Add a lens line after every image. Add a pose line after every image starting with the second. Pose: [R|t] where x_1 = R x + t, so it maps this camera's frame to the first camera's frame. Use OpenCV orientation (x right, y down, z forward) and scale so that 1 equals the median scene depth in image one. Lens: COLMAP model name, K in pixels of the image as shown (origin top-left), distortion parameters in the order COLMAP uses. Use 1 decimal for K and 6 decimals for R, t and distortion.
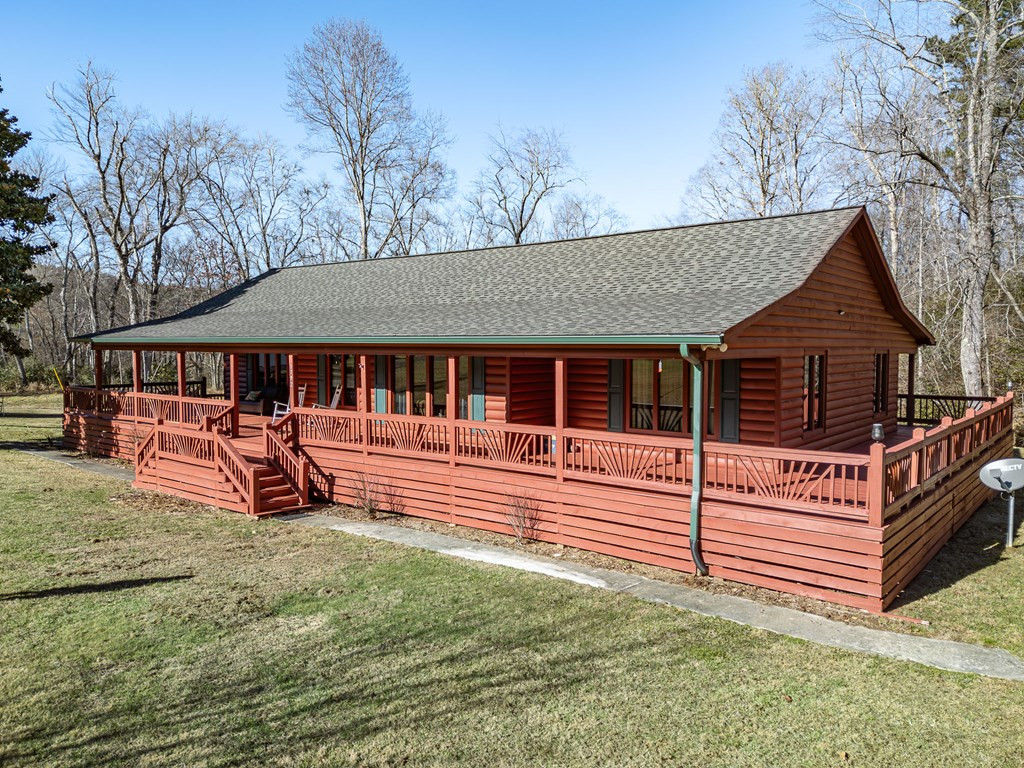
lens RADIAL K [[745.9, 0, 512.0], [0, 745.9, 384.0], [0, 0, 1]] dist [0.106468, -0.118640]
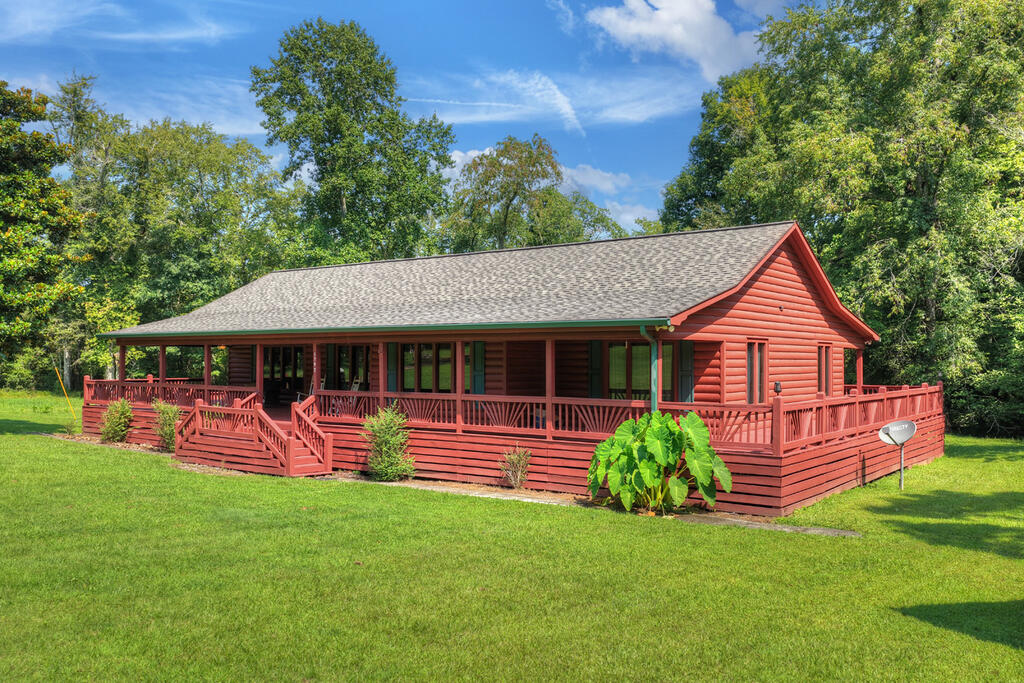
lens RADIAL K [[857.9, 0, 512.0], [0, 857.9, 341.5], [0, 0, 1]] dist [-0.003221, -0.000250]
pose [[0.999596, 0.001353, 0.028399, -0.031785], [0.000753, 0.997257, -0.074014, 0.059584], [-0.028421, 0.074006, 0.996853, -0.348735]]
